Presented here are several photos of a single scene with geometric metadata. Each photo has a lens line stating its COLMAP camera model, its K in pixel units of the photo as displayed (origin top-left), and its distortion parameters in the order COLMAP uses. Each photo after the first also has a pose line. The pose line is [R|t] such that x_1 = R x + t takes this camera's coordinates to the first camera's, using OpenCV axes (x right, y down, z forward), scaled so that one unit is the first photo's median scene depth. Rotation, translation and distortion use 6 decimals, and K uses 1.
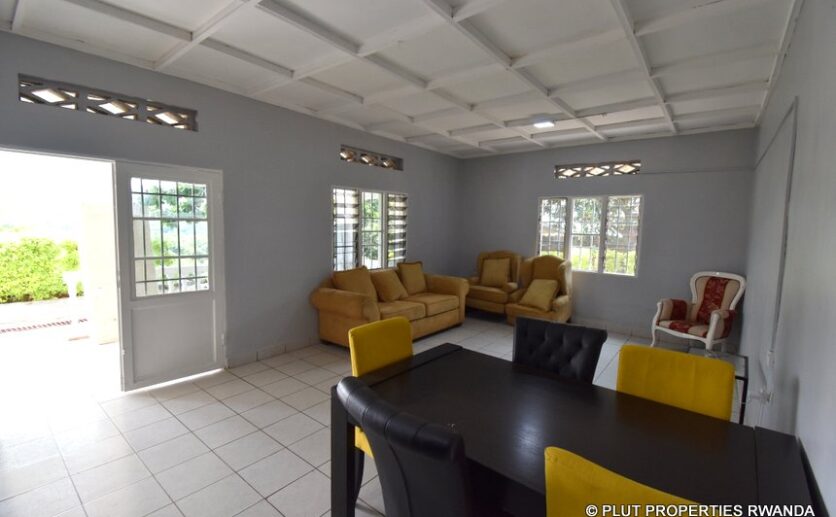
lens RADIAL K [[369.2, 0, 418.7], [0, 369.2, 259.9], [0, 0, 1]] dist [-0.011836, -0.007011]
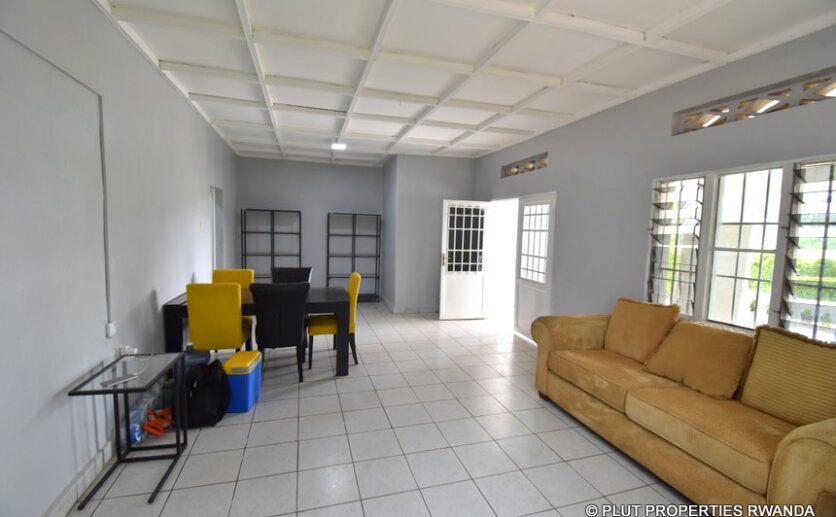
lens RADIAL K [[369.2, 0, 419.6], [0, 369.2, 259.4], [0, 0, 1]] dist [-0.011836, -0.007011]
pose [[-0.565461, 0.034184, -0.824067, 0.608100], [-0.109798, 0.987128, 0.116289, -0.085285], [0.817434, 0.156238, -0.554428, 1.064161]]
